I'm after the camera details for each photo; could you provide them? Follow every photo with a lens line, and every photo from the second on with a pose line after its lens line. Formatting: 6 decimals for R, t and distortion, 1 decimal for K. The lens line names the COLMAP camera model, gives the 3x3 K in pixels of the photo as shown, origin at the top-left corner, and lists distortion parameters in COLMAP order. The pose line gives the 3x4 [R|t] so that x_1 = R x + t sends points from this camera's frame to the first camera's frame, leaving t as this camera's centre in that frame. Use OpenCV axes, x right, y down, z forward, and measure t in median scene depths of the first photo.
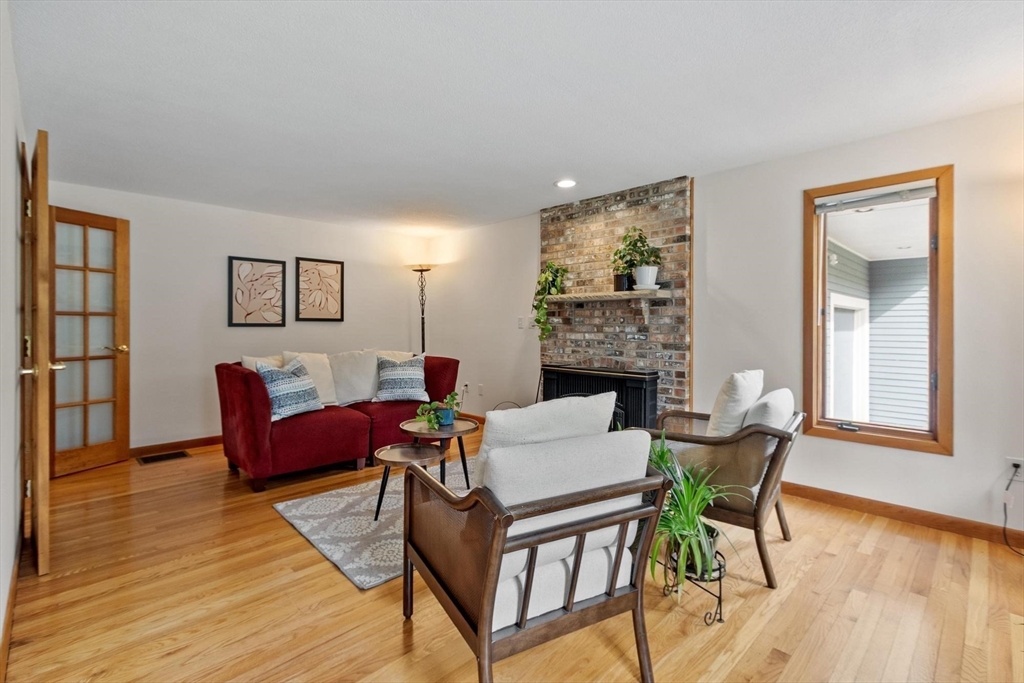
lens RADIAL K [[452.7, 0, 534.6], [0, 452.7, 327.7], [0, 0, 1]] dist [-0.005231, 0.000975]
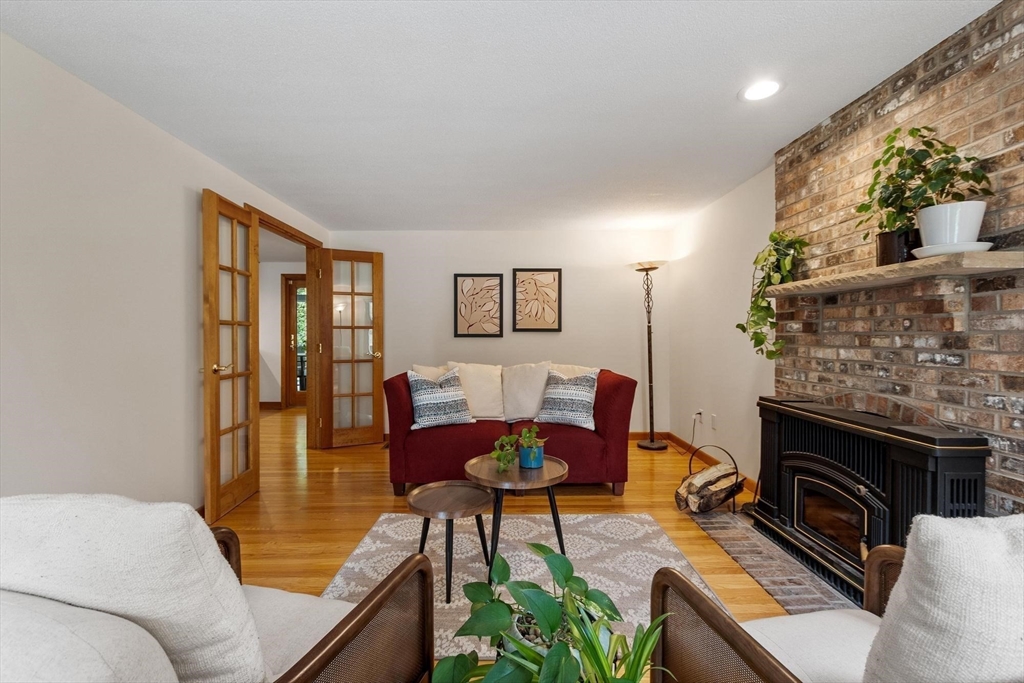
lens RADIAL K [[452.7, 0, 510.2], [0, 452.7, 339.8], [0, 0, 1]] dist [-0.005231, 0.000975]
pose [[0.709791, 0.003647, -0.704402, 0.224576], [-0.000810, 0.999990, 0.004361, -0.000751], [0.704411, -0.002525, 0.709787, 0.323279]]
